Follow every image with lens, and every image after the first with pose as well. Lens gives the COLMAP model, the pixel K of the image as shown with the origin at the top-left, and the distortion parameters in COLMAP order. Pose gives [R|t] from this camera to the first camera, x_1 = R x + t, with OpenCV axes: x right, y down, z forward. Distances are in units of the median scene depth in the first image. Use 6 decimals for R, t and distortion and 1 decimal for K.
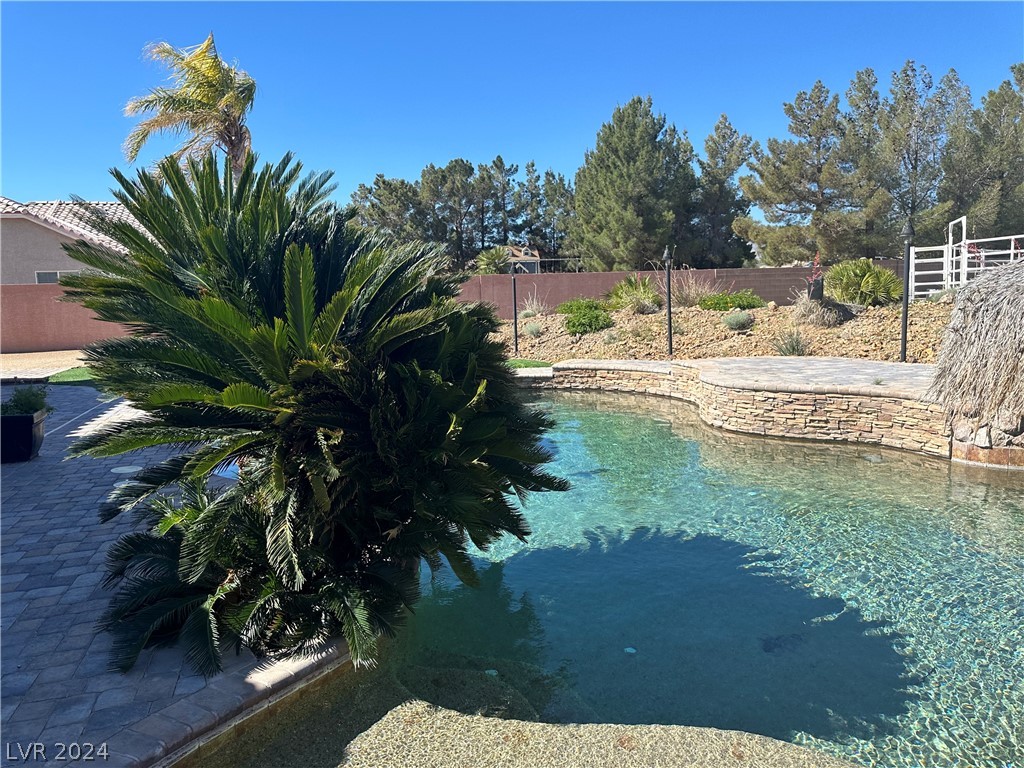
lens RADIAL K [[722.8, 0, 503.7], [0, 722.8, 389.5], [0, 0, 1]] dist [0.083678, -0.112303]
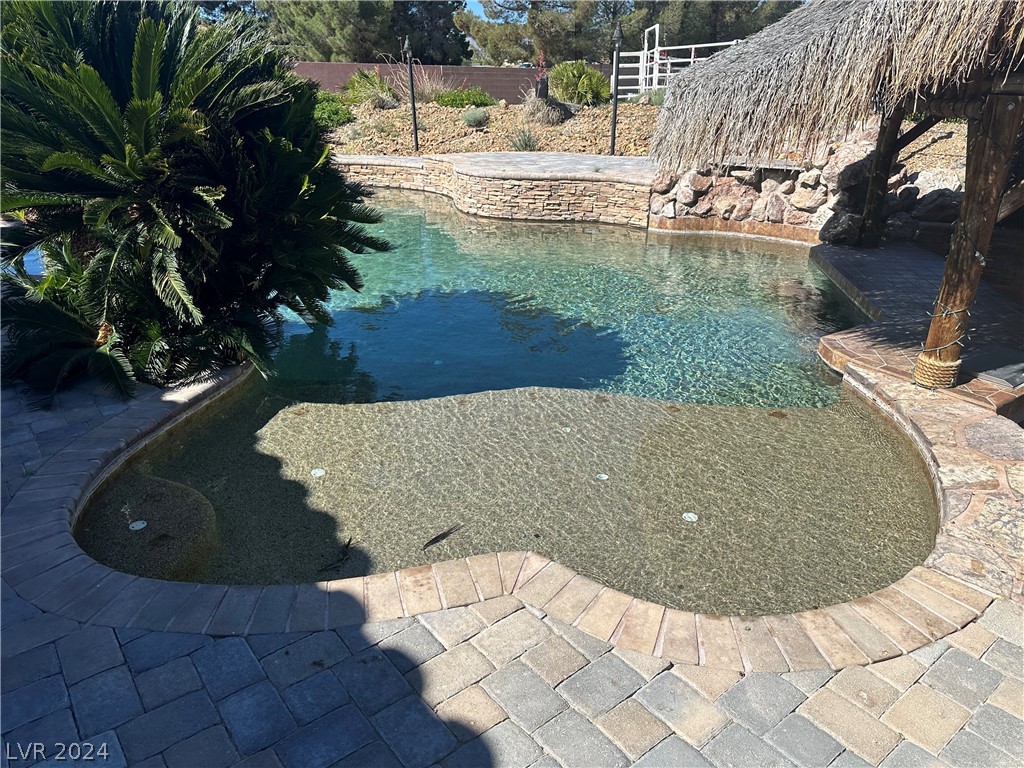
lens RADIAL K [[722.8, 0, 508.7], [0, 722.8, 382.8], [0, 0, 1]] dist [0.083678, -0.112303]
pose [[0.928761, -0.109334, 0.354187, -0.068507], [0.019316, 0.968488, 0.248309, 0.021385], [-0.370175, -0.223778, 0.901606, -0.085305]]
